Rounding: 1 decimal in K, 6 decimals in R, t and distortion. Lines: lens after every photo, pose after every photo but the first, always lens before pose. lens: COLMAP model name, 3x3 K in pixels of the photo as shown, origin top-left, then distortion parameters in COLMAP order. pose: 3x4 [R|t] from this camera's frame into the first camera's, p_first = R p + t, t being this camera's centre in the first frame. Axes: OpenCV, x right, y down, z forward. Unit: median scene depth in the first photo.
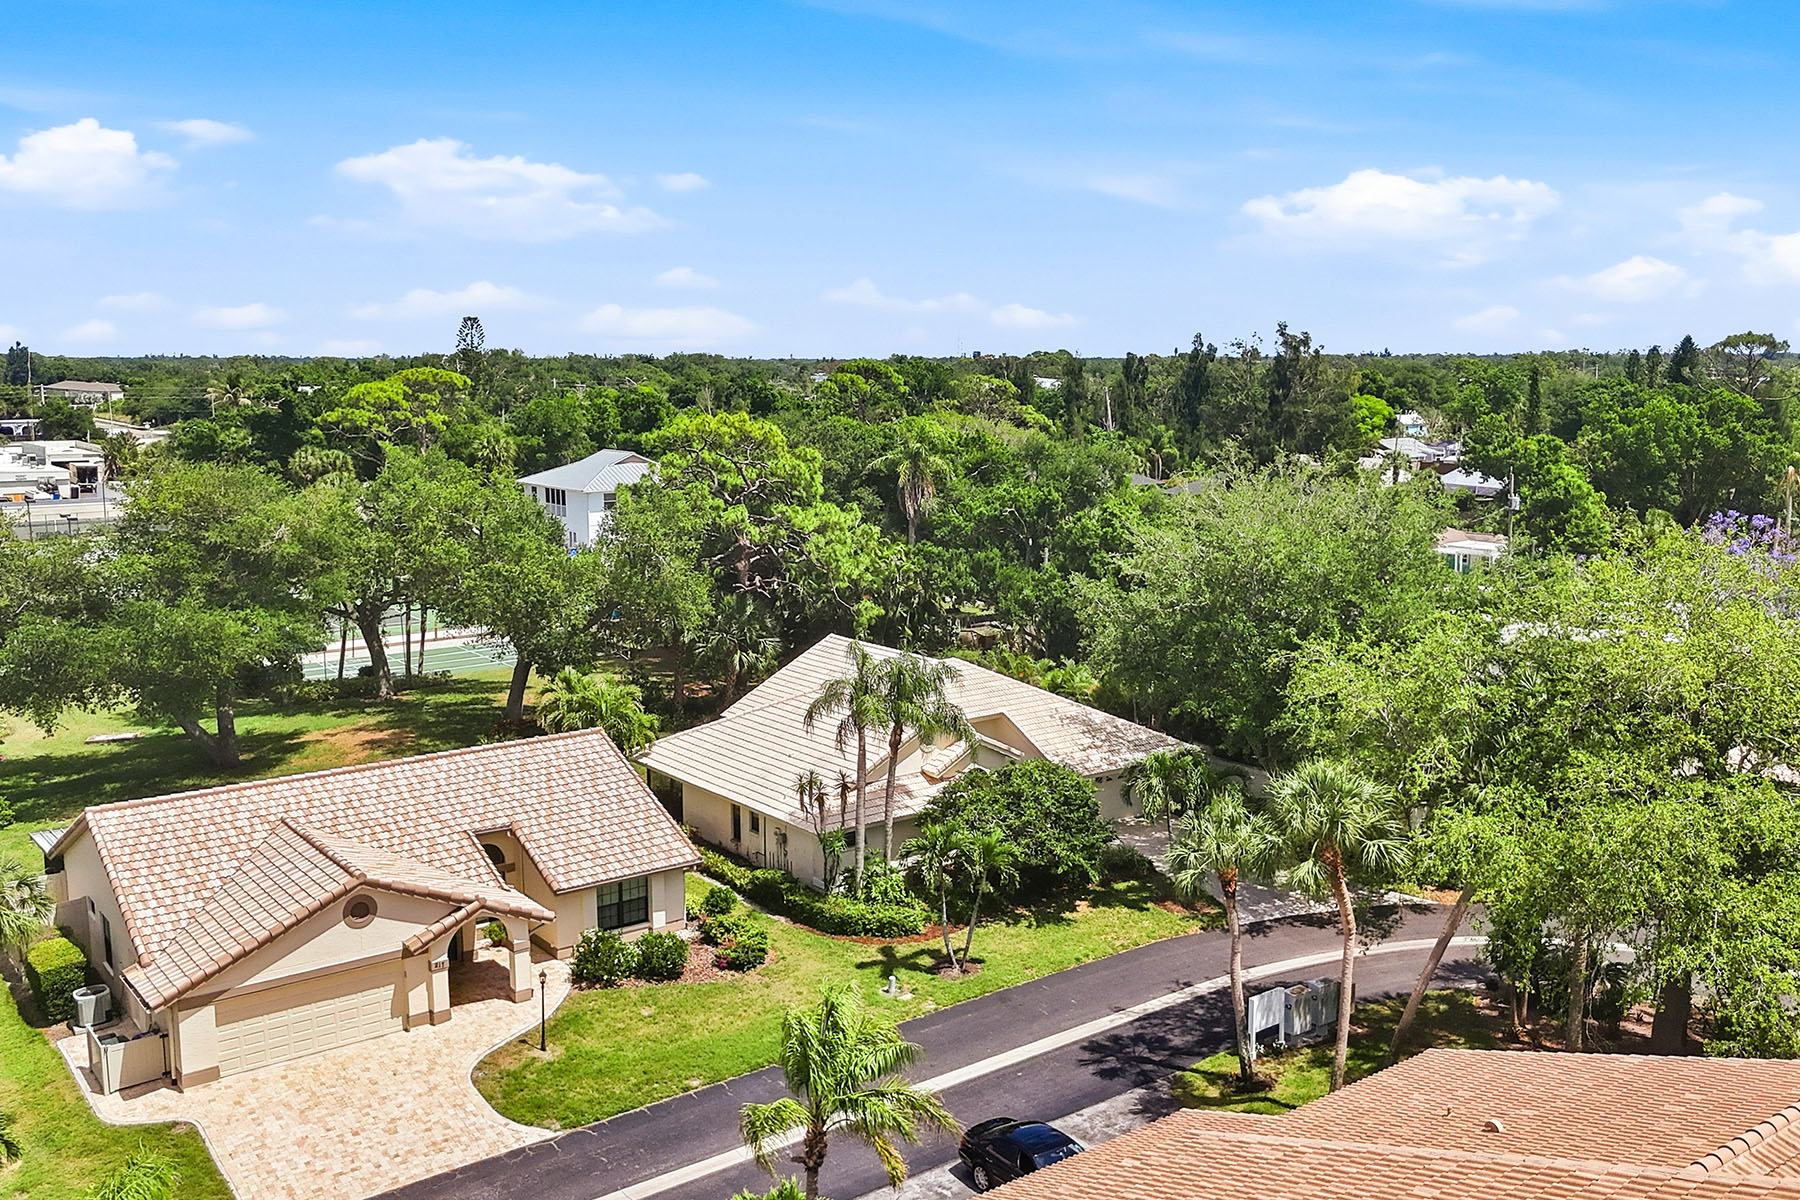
lens RADIAL K [[1550.9, 0, 900.0], [0, 1550.9, 600.0], [0, 0, 1]] dist [0.011866, 0.005562]
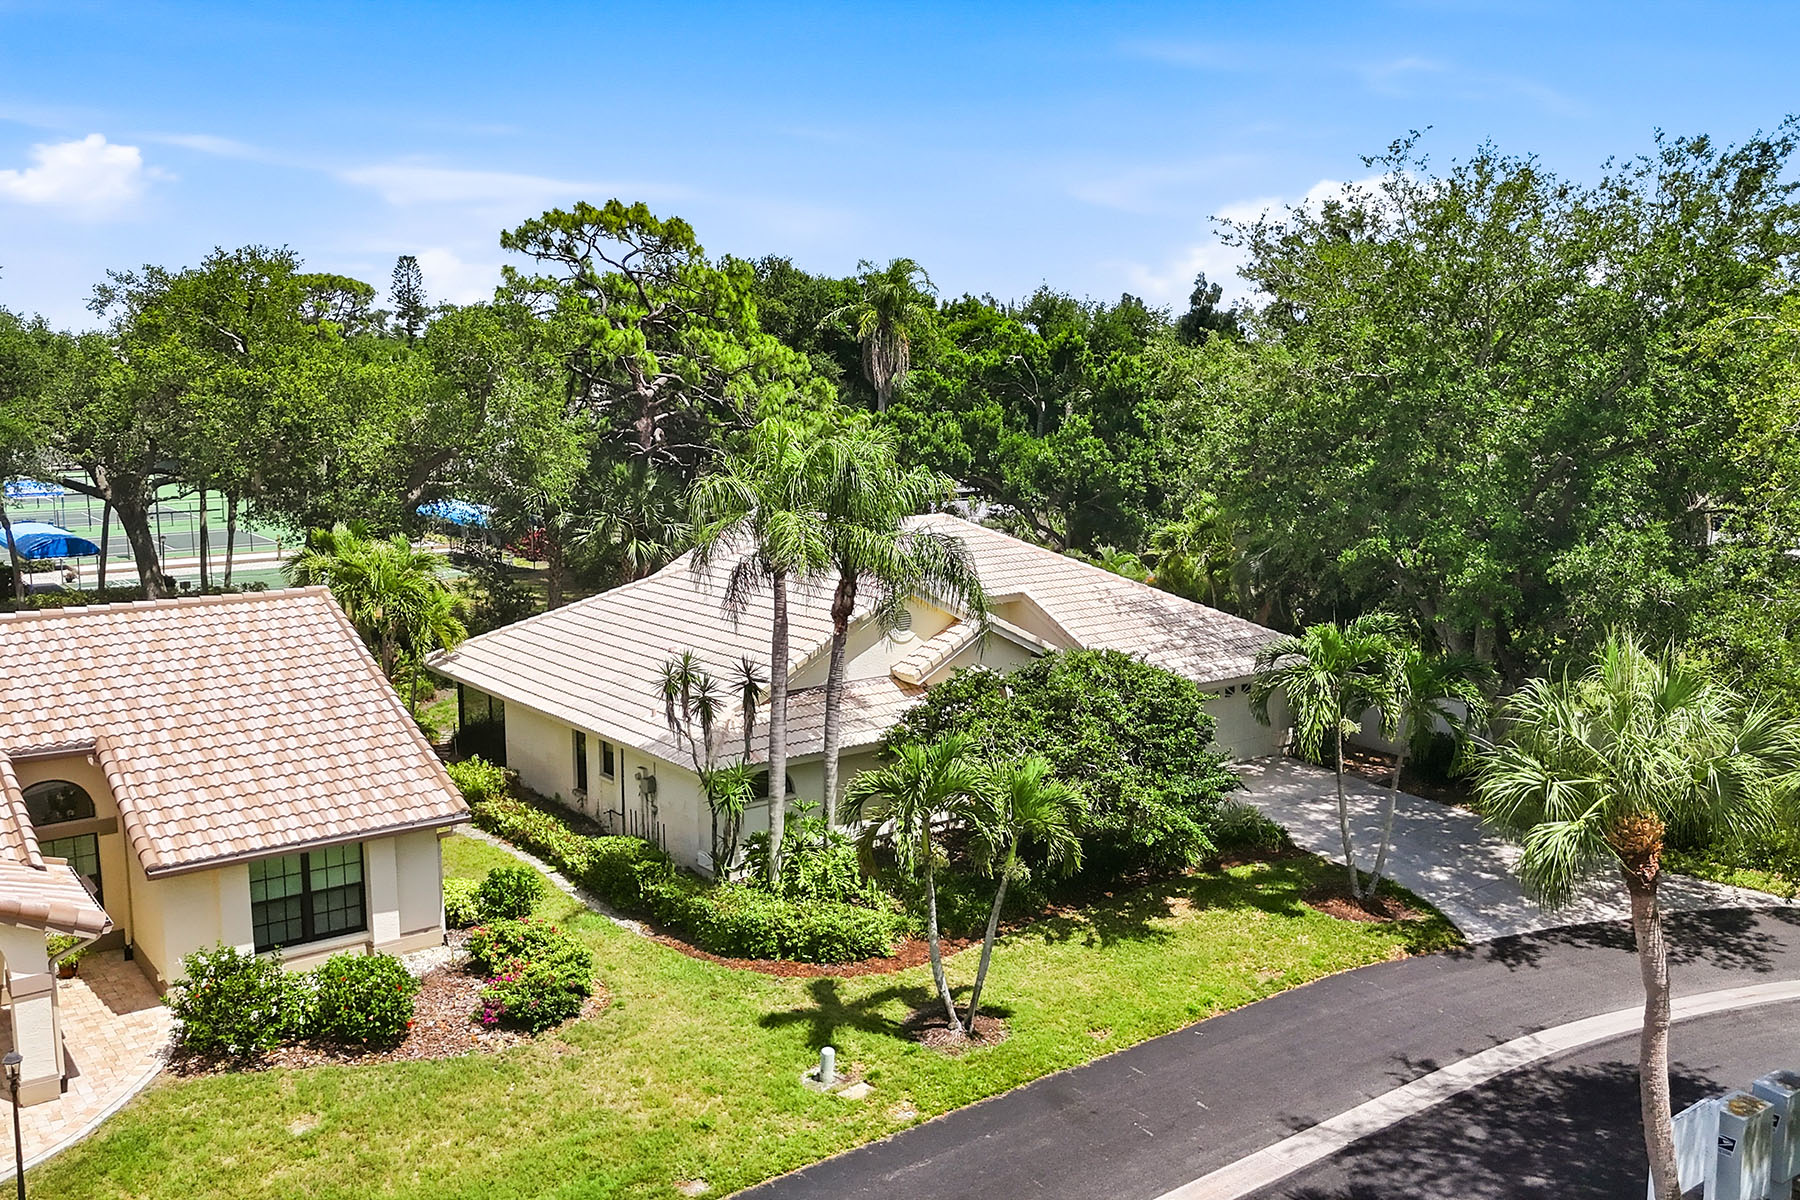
lens RADIAL K [[1529.7, 0, 806.1], [0, 1529.7, 598.9], [0, 0, 1]] dist [-0.001851, -0.005817]
pose [[0.998905, -0.001667, -0.046757, 0.009934], [0.001734, 0.999998, 0.001385, 0.090029], [0.046755, -0.001465, 0.998905, 0.467365]]
